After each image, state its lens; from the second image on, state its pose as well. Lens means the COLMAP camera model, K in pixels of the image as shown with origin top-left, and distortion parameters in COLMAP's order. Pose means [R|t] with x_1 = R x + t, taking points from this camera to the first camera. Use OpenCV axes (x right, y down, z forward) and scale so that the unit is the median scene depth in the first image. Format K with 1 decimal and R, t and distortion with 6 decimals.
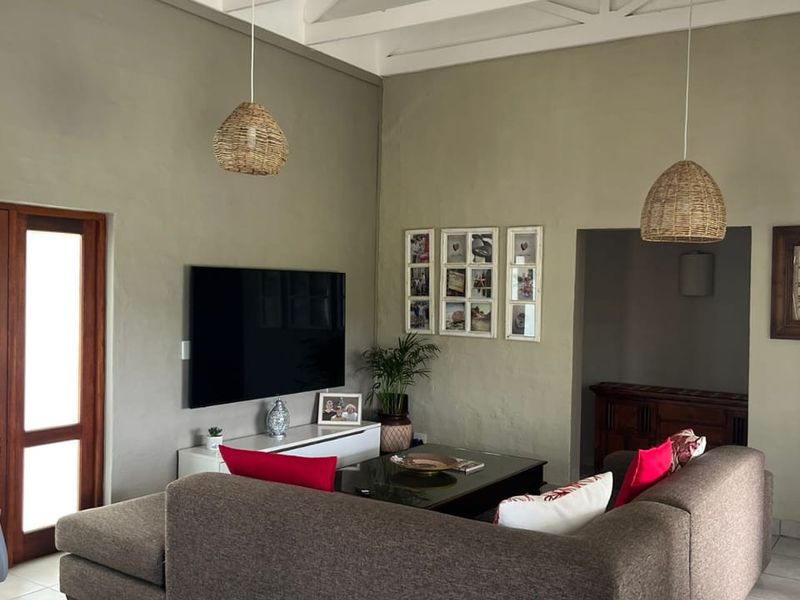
lens RADIAL K [[790.7, 0, 394.5], [0, 790.7, 303.8], [0, 0, 1]] dist [0.044767, 0.000000]
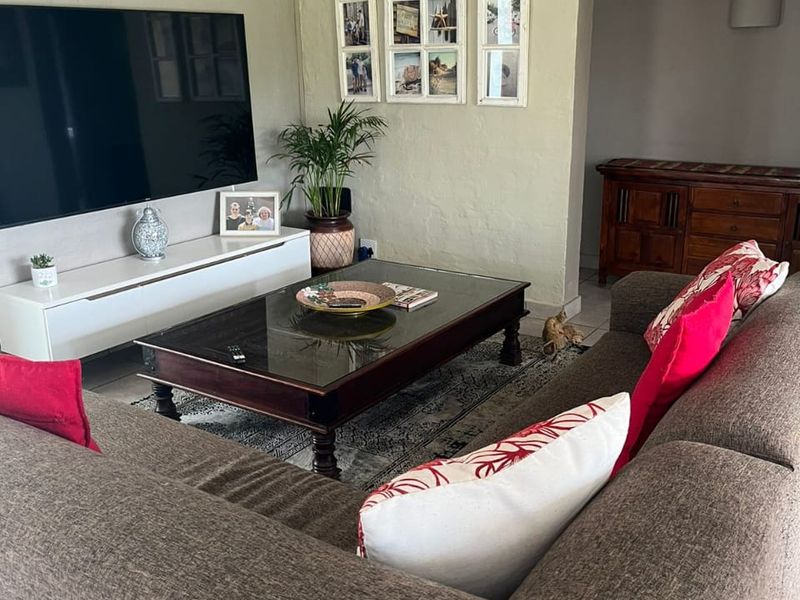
lens RADIAL K [[790.7, 0, 407.6], [0, 790.7, 303.8], [0, 0, 1]] dist [0.044767, 0.000000]
pose [[0.999201, -0.039937, -0.001535, 0.071841], [0.038761, 0.958972, 0.280838, 0.013989], [-0.009744, -0.280673, 0.959754, 0.278322]]
